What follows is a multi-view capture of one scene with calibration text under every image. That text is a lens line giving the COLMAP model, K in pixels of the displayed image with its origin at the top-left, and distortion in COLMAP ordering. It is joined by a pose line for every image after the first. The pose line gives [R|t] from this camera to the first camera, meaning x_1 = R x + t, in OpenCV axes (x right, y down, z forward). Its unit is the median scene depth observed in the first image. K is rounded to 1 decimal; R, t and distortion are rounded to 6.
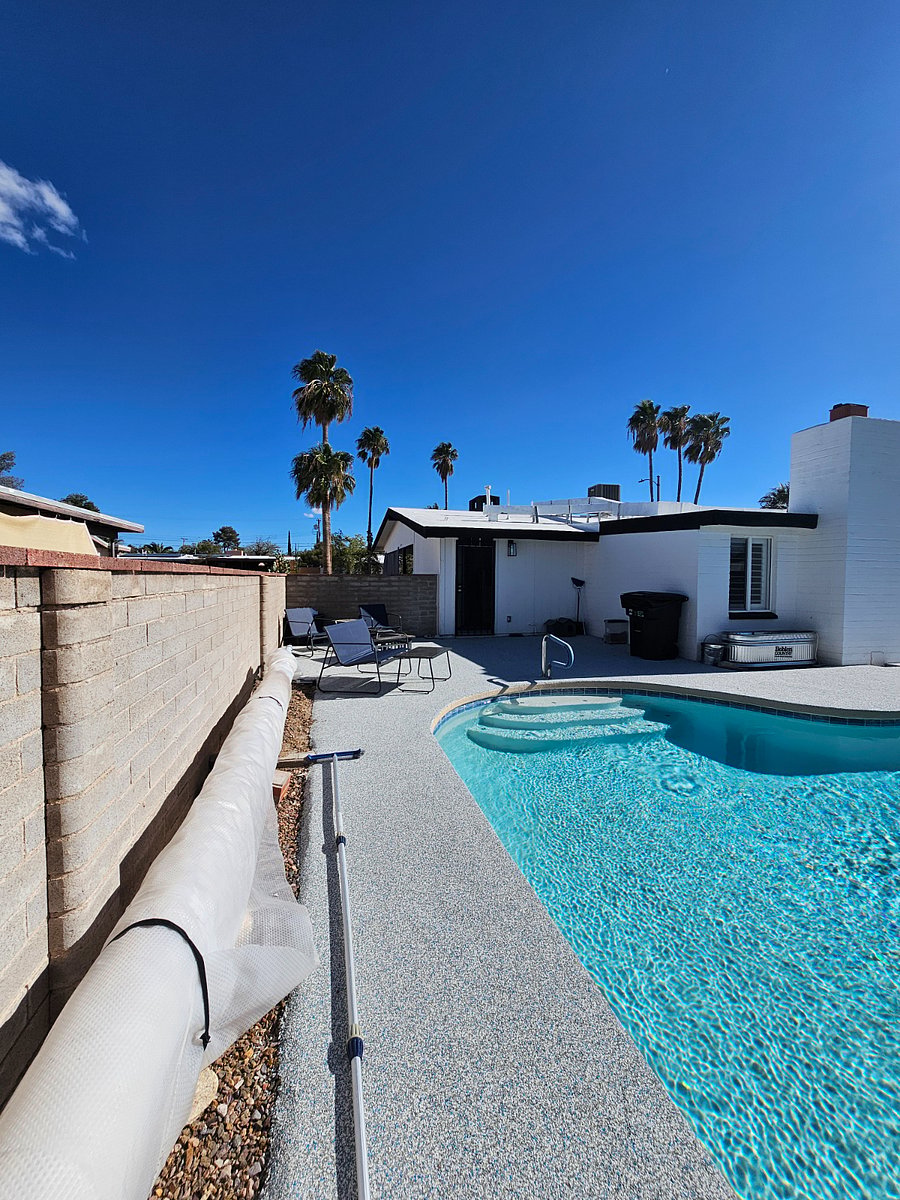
lens RADIAL K [[495.5, 0, 448.9], [0, 495.5, 599.5], [0, 0, 1]] dist [-0.009465, -0.000101]
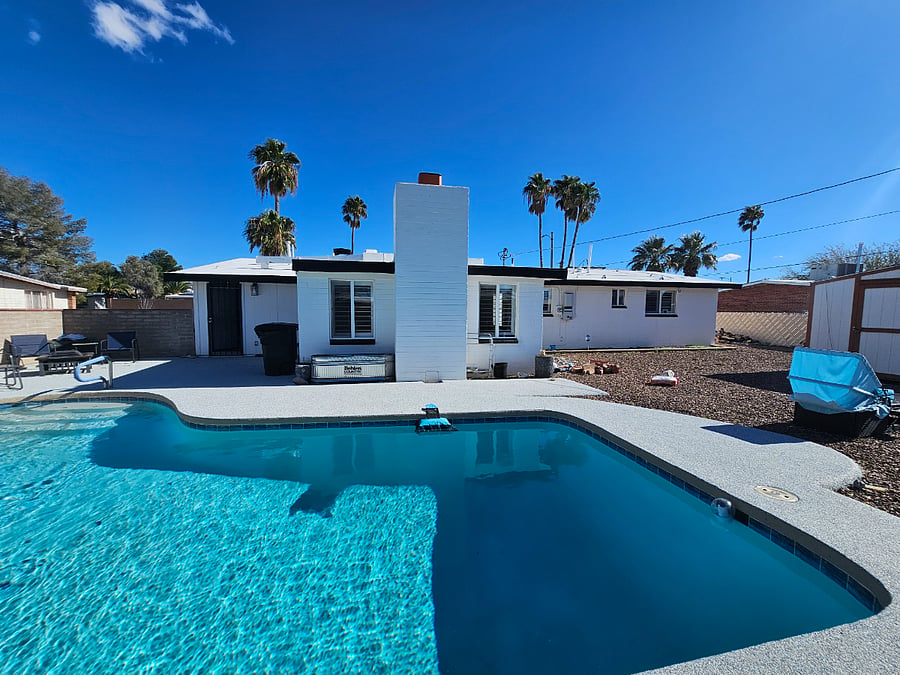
lens RADIAL K [[371.7, 0, 450.0], [0, 371.7, 339.8], [0, 0, 1]] dist [-0.009465, -0.000101]
pose [[0.998784, 0.004913, -0.049049, 0.272215], [-0.003214, 0.999394, 0.034658, -0.002160], [0.049189, -0.034458, 0.998195, 0.015224]]
